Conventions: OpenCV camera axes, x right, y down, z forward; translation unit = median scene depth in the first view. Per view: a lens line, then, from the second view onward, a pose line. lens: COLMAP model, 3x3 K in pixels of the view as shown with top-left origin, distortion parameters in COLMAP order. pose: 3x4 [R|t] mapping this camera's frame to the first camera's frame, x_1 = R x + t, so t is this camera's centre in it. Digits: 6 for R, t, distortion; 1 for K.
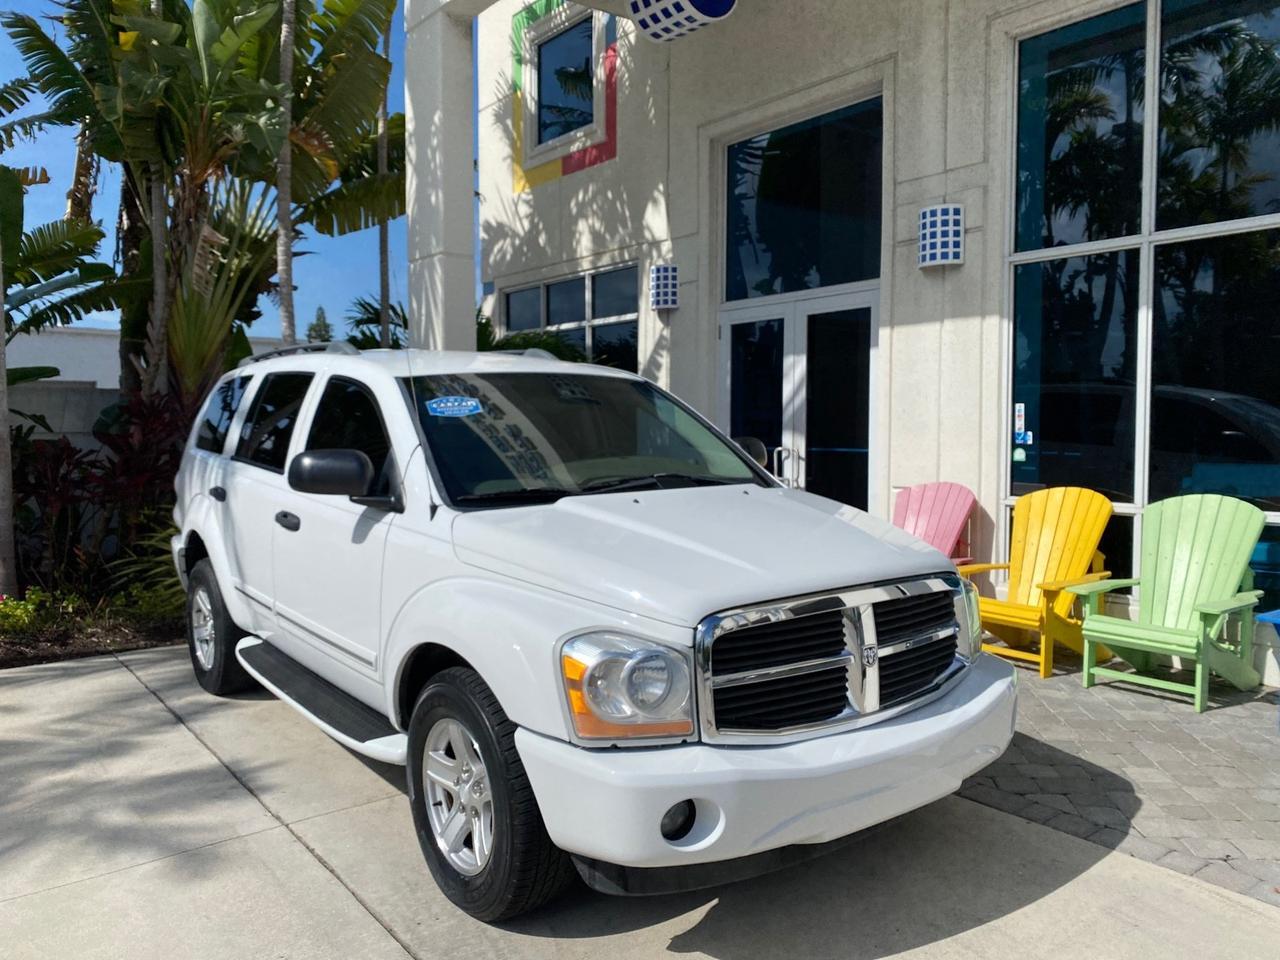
lens RADIAL K [[990.6, 0, 636.6], [0, 990.6, 484.5], [0, 0, 1]] dist [0.017169, -0.018837]
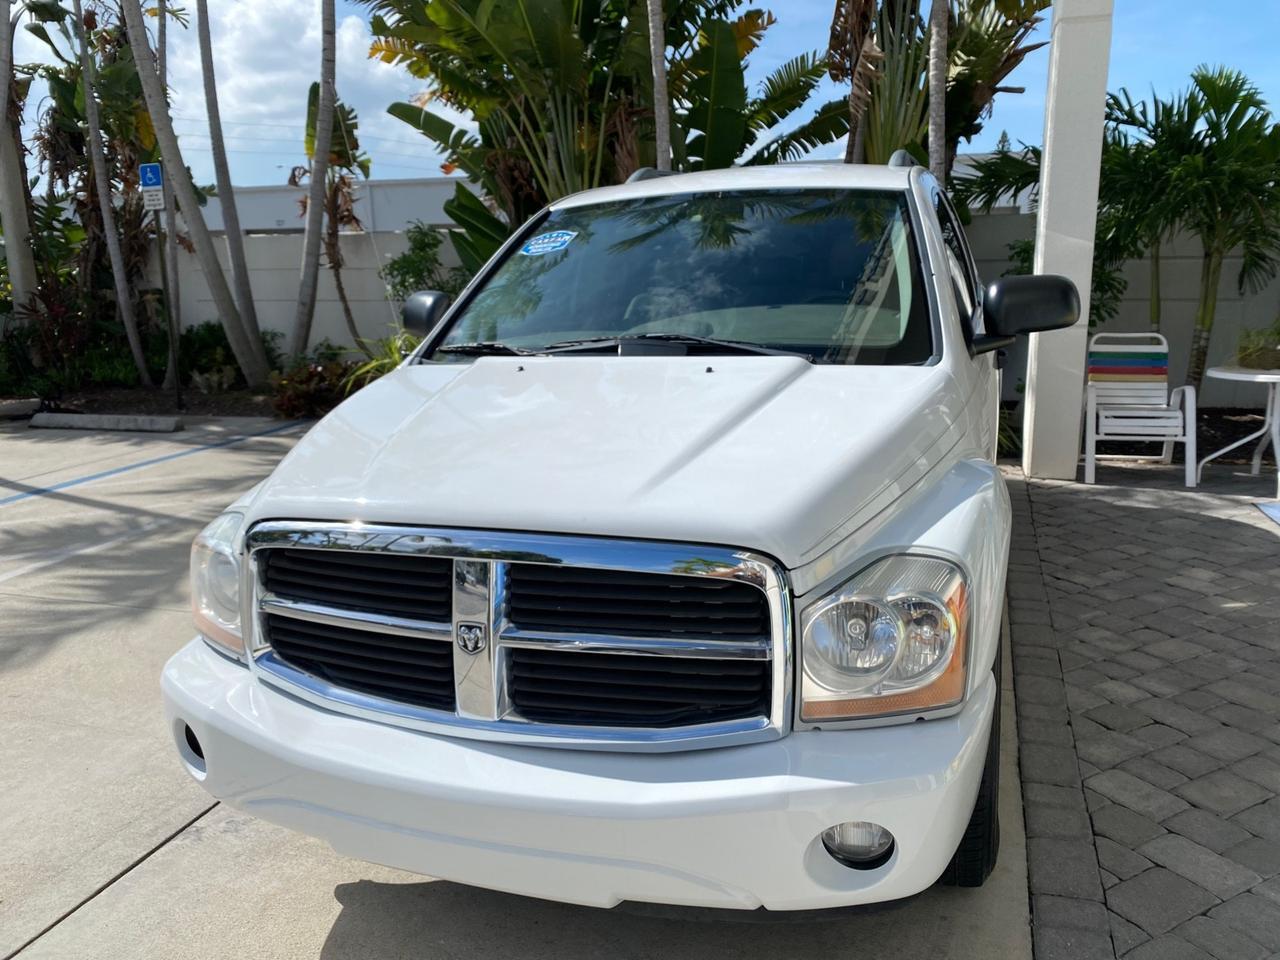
lens RADIAL K [[990.6, 0, 635.6], [0, 990.6, 470.6], [0, 0, 1]] dist [0.017169, -0.018837]
pose [[0.552699, 0.162897, -0.817305, 0.276143], [-0.028395, 0.983822, 0.176883, -0.017178], [0.832897, -0.074555, 0.548383, 0.258064]]
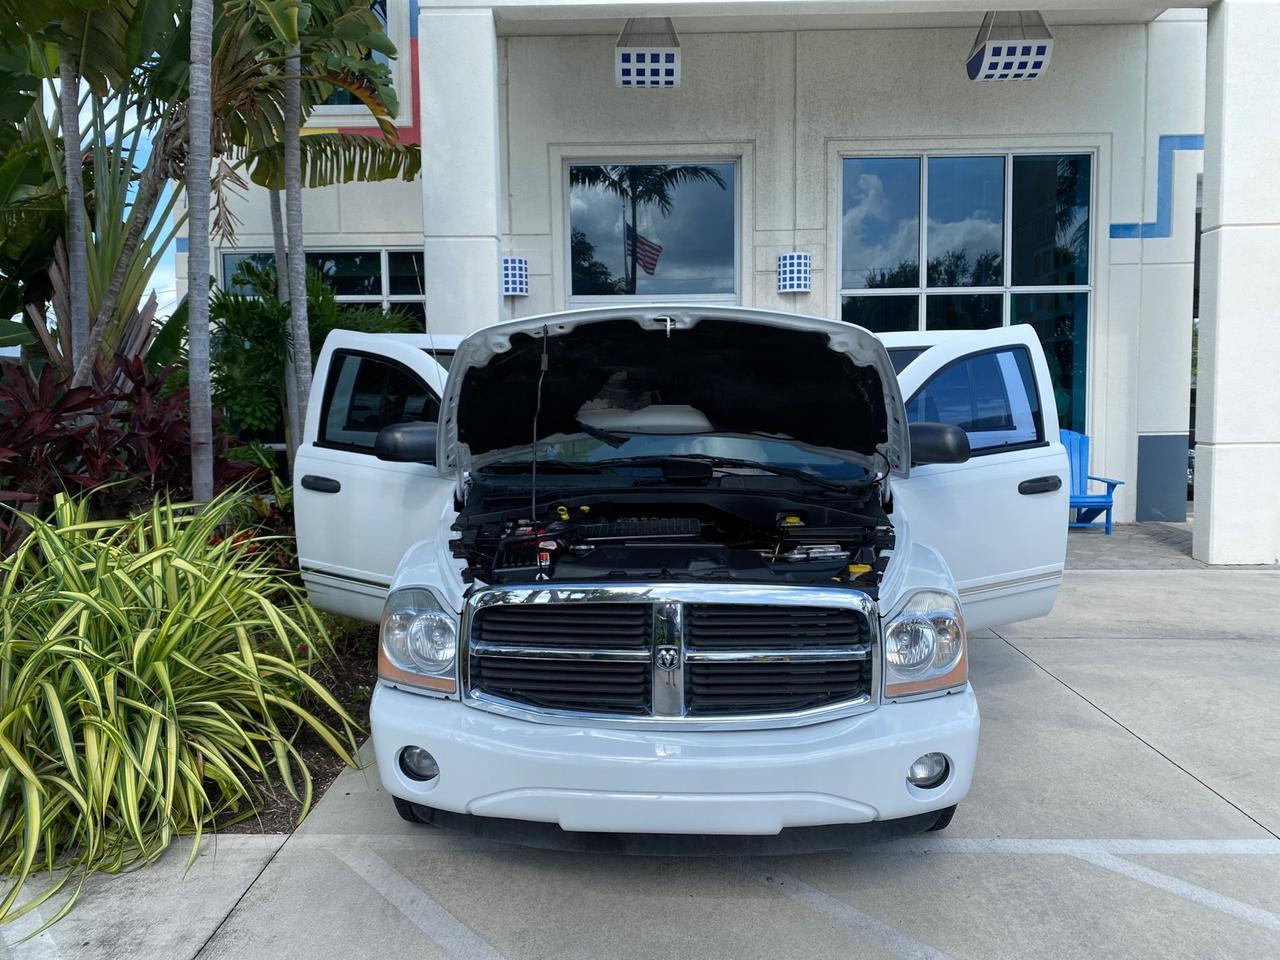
lens RADIAL K [[990.6, 0, 633.0], [0, 990.6, 479.9], [0, 0, 1]] dist [0.017169, -0.018837]
pose [[0.617453, -0.070596, 0.783433, -0.872109], [0.055670, 0.997389, 0.045999, -0.011279], [-0.784635, 0.015212, 0.619771, 0.204127]]
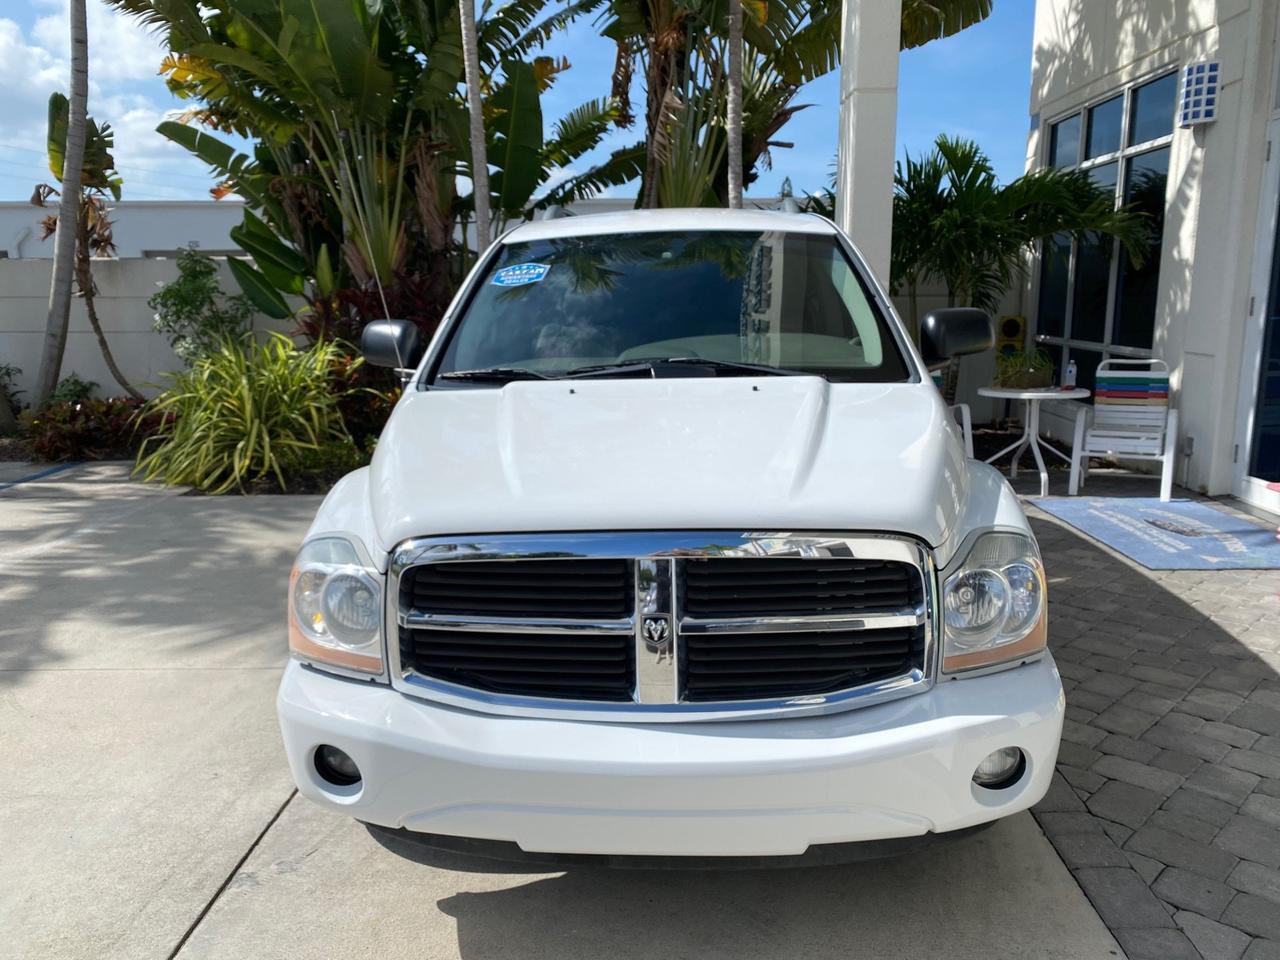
lens RADIAL K [[990.6, 0, 635.8], [0, 990.6, 473.6], [0, 0, 1]] dist [0.017169, -0.018837]
pose [[0.764780, 0.112143, -0.634457, 0.227476], [-0.029764, 0.989834, 0.139080, -0.012056], [0.643604, -0.087481, 0.760343, 0.160305]]
